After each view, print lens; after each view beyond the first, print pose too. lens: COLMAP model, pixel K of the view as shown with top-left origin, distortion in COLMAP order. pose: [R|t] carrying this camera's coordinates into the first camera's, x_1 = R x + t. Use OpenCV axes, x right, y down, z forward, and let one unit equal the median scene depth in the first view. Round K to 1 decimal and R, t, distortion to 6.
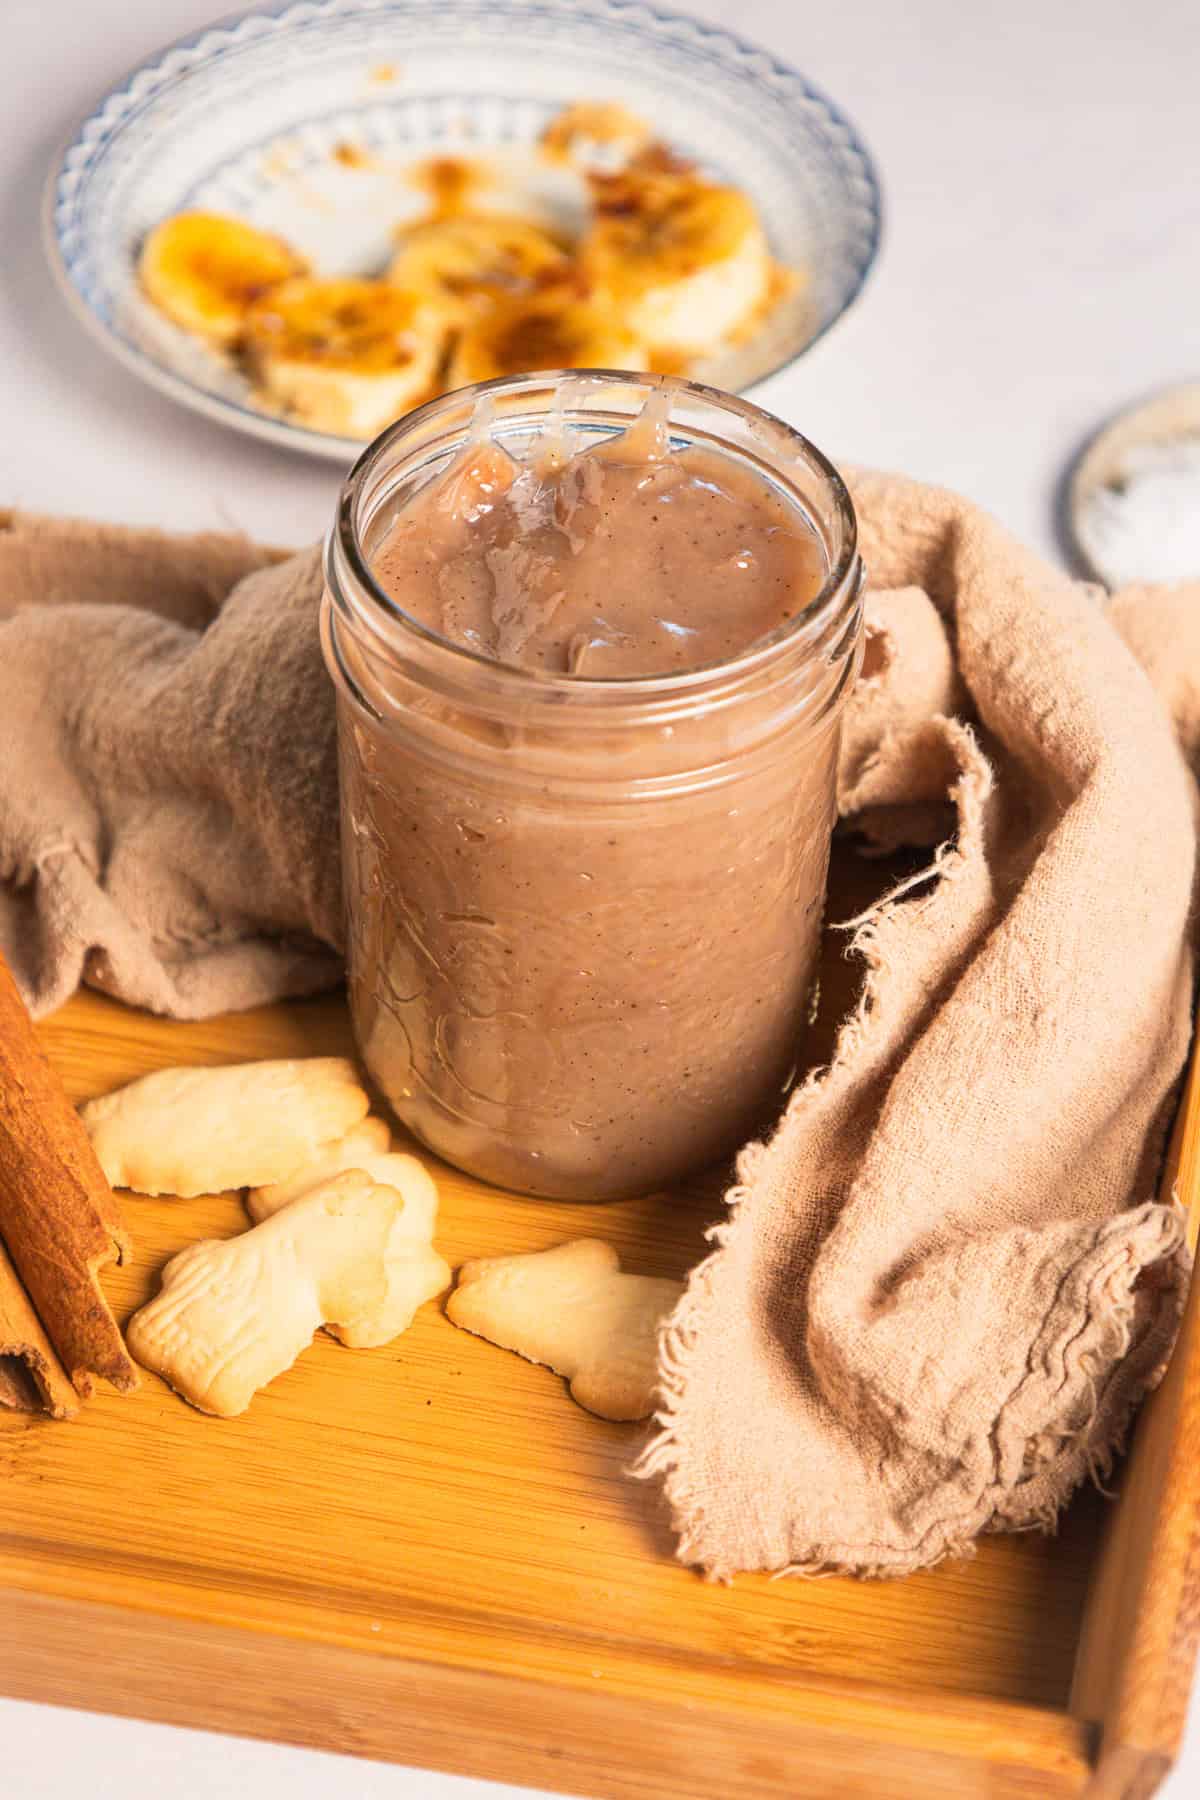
lens RADIAL K [[4736.6, 0, 584.8], [0, 4736.6, 911.5], [0, 0, 1]] dist [0.157263, 0.000000]
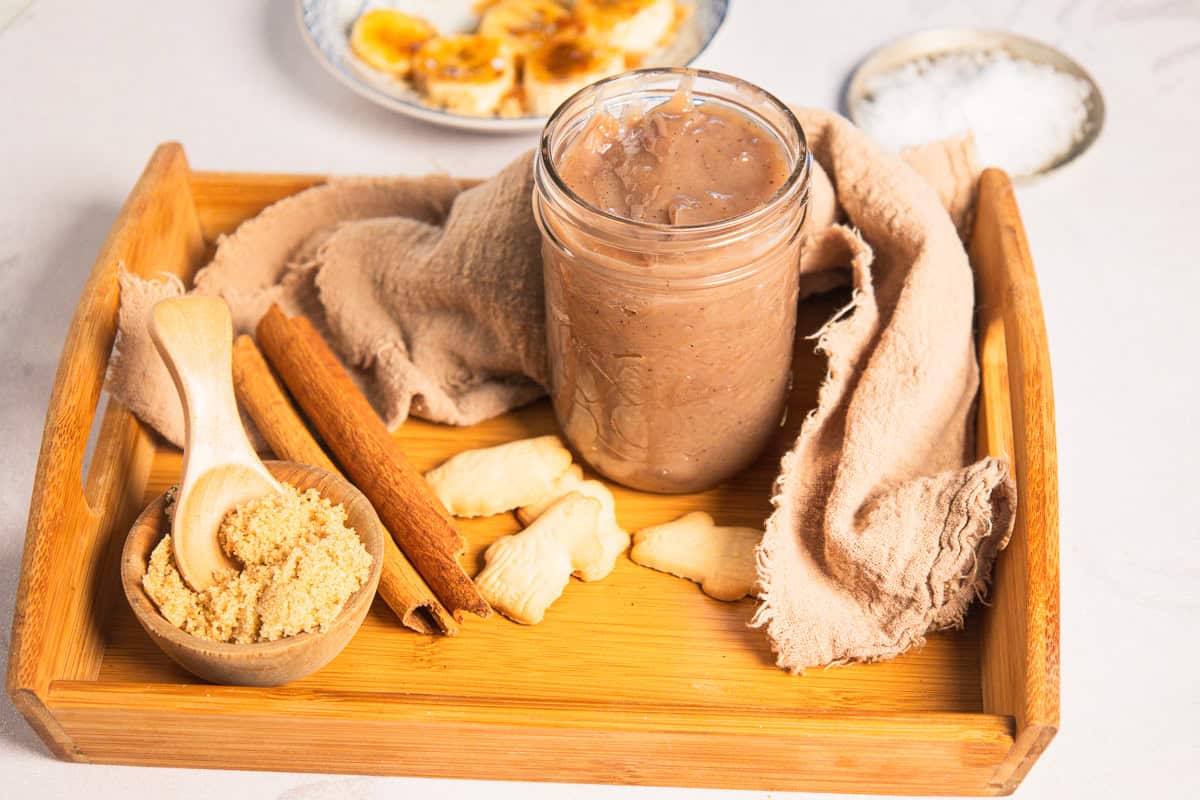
lens RADIAL K [[2551.1, 0, 607.2], [0, 2551.1, 395.6], [0, 0, 1]] dist [0.032044, 0.000000]
pose [[0.989276, -0.121076, 0.081694, -0.118082], [0.119367, 0.992523, 0.025499, -0.009853], [-0.084171, -0.015474, 0.996331, -0.045121]]
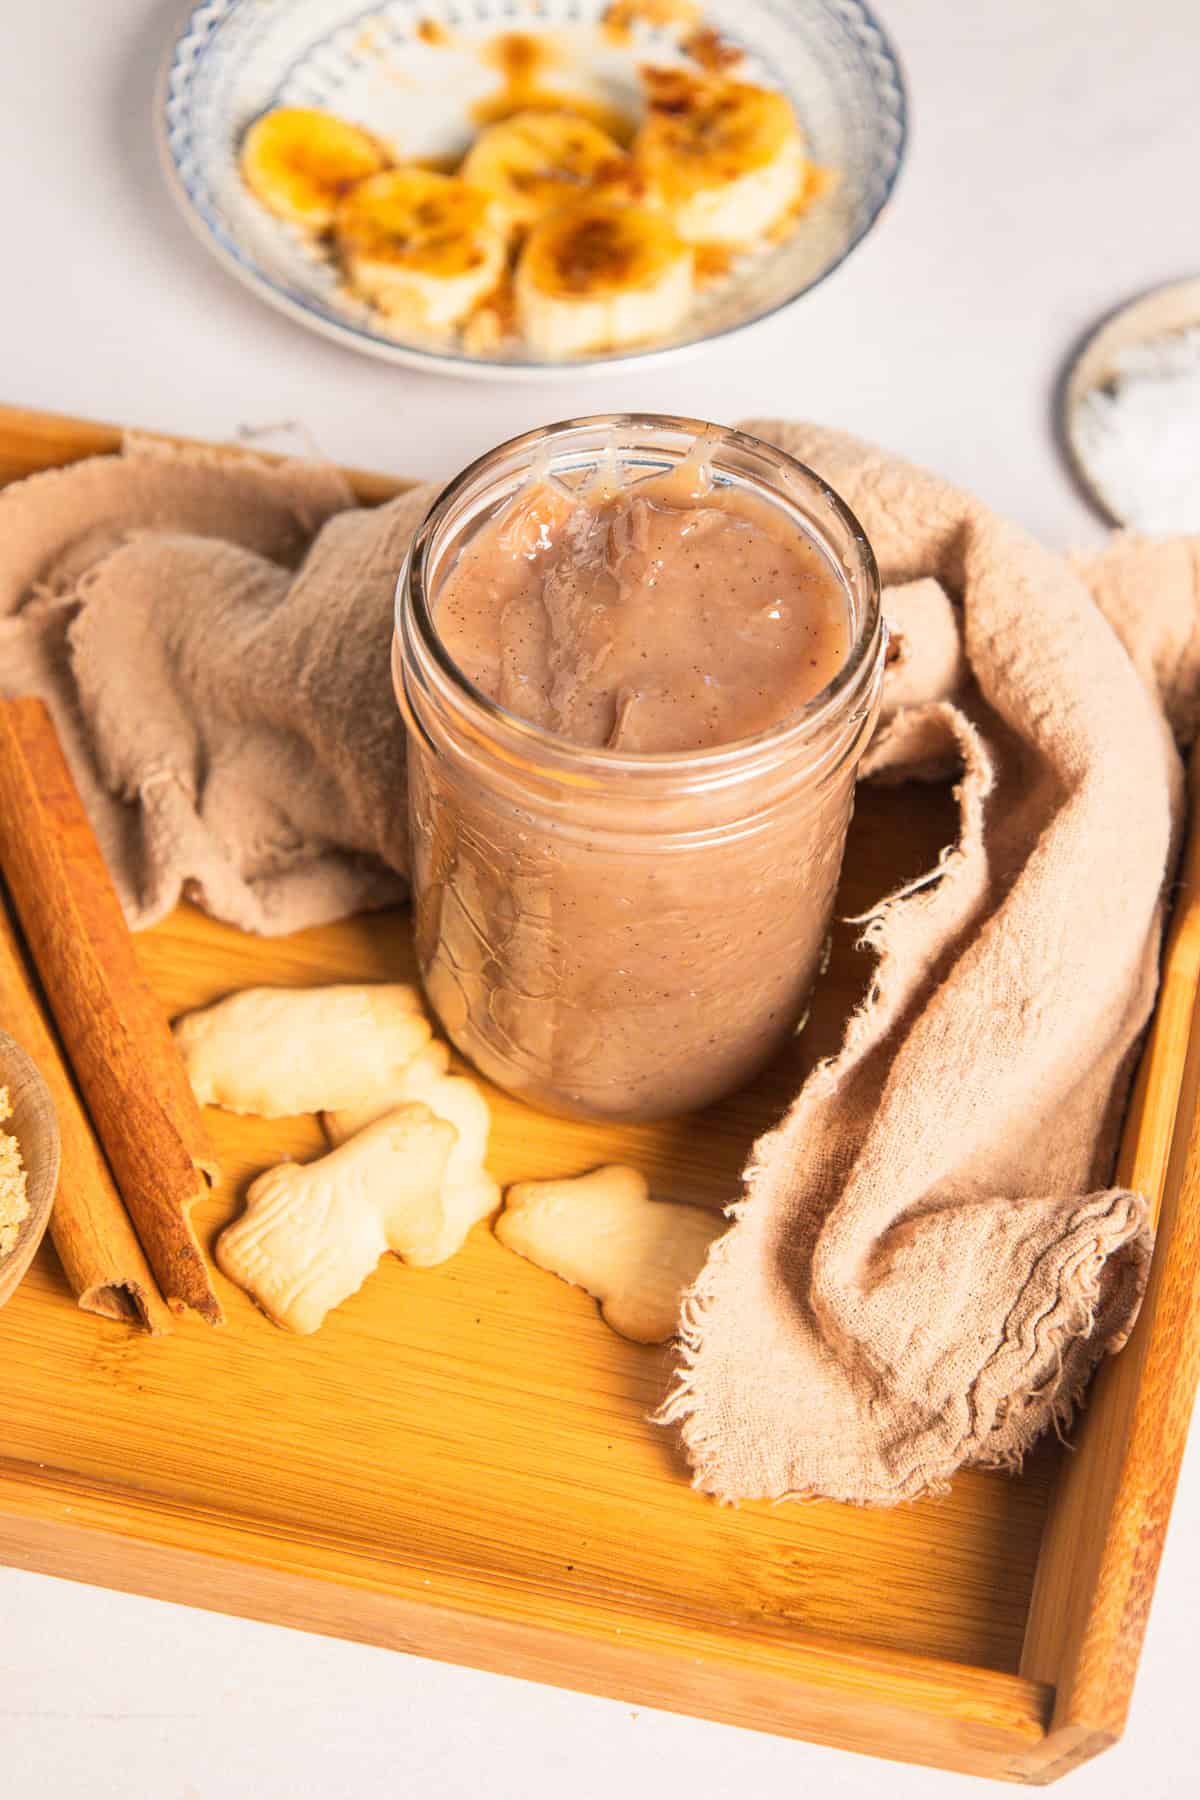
lens RADIAL K [[3826.7, 0, 583.2], [0, 3826.7, 887.6], [0, 0, 1]] dist [0.032044, 0.000000]
pose [[0.999674, 0.024533, -0.007083, -0.003513], [-0.022889, 0.983877, 0.177374, -0.163279], [0.011321, -0.177154, 0.984118, 0.108592]]
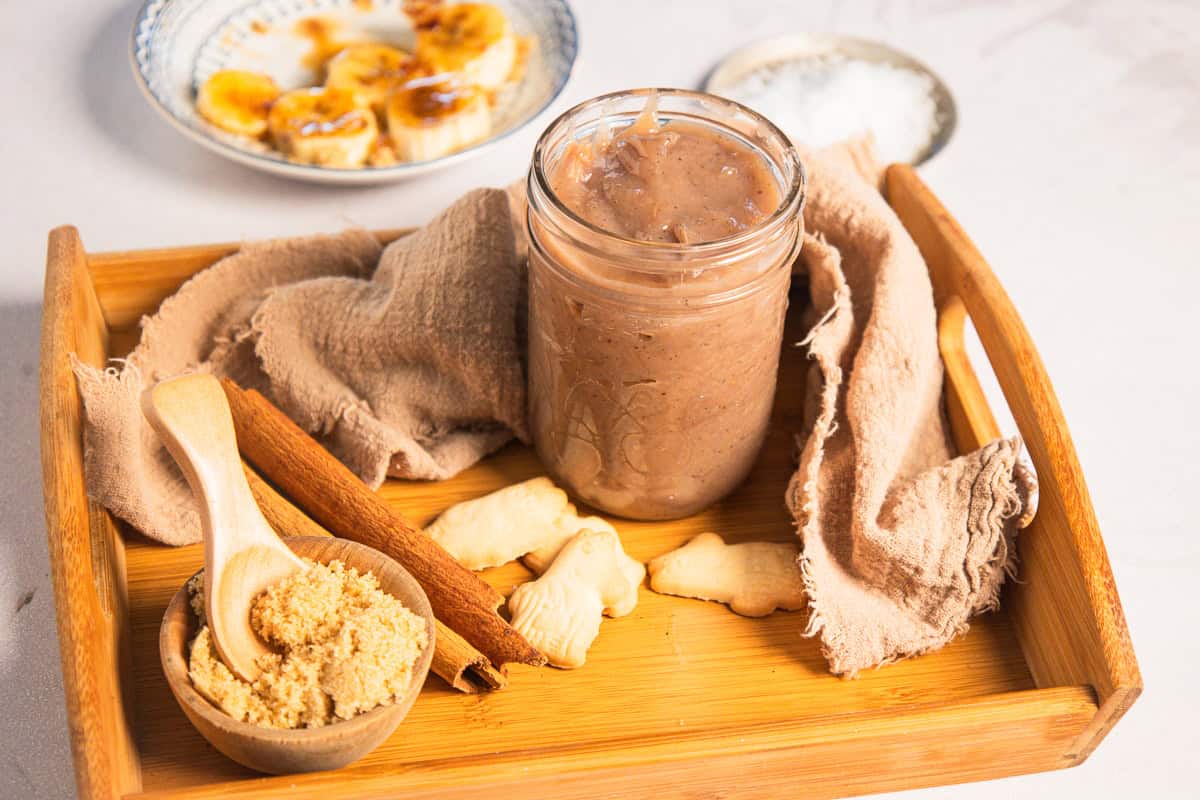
lens RADIAL K [[2591.3, 0, 601.5], [0, 2591.3, 397.9], [0, 0, 1]] dist [0.034817, 0.000000]
pose [[0.928413, -0.237720, 0.285549, -0.333298], [0.236520, 0.970835, 0.039216, -0.036549], [-0.286543, 0.031129, 0.957561, -0.001125]]
